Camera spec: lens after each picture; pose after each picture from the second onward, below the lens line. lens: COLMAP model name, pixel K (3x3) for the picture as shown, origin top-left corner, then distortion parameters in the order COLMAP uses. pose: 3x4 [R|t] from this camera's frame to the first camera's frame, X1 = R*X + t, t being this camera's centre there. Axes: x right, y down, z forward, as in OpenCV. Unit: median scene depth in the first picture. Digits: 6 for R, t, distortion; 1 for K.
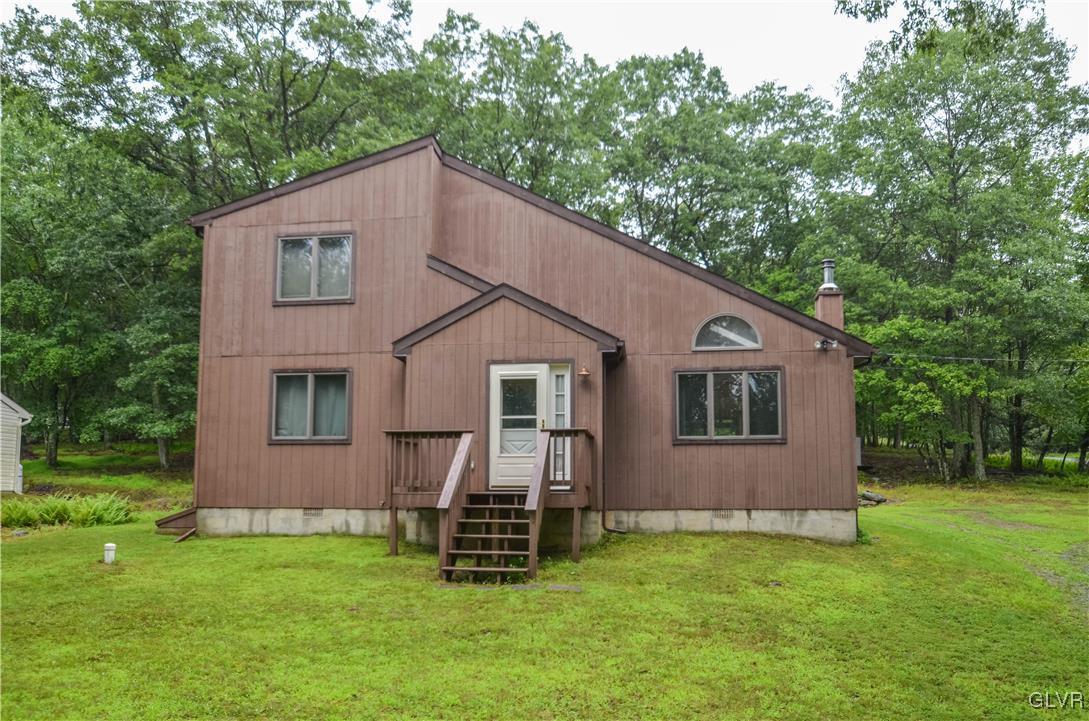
lens RADIAL K [[738.6, 0, 544.7], [0, 738.6, 397.4], [0, 0, 1]] dist [-0.032051, 0.000056]
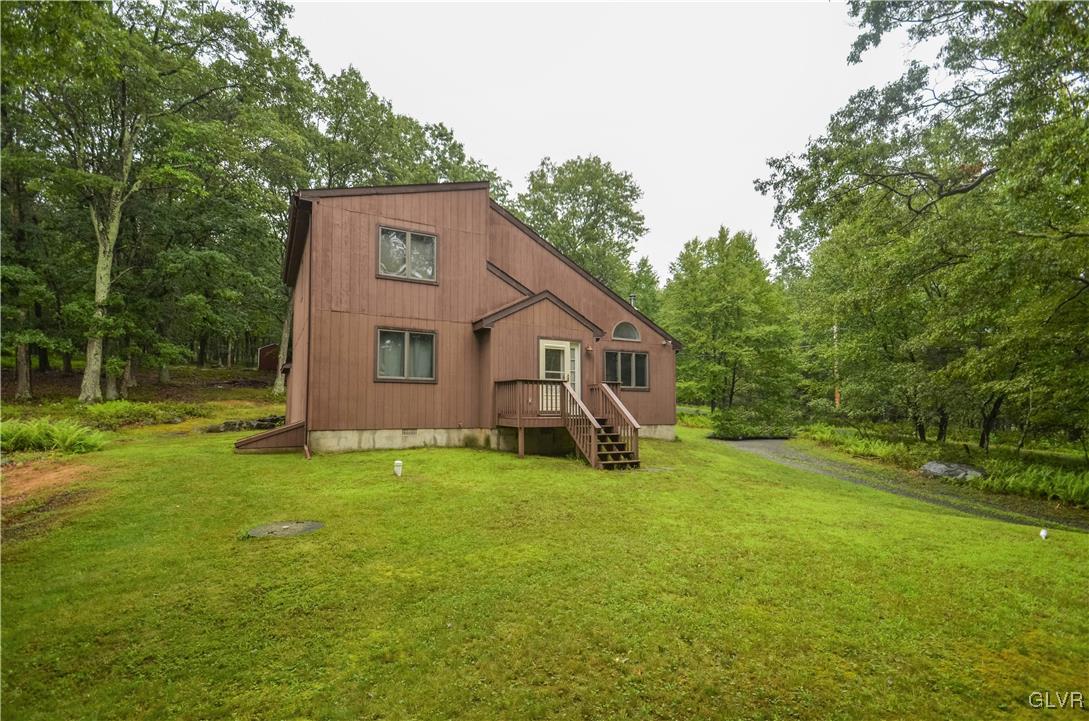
lens RADIAL K [[483.4, 0, 537.9], [0, 483.4, 359.4], [0, 0, 1]] dist [0.023596, -0.024006]
pose [[0.817936, 0.062019, 0.571957, -0.652816], [-0.074266, 0.997237, -0.001928, 0.003076], [-0.570496, -0.040900, 0.820281, 0.113649]]
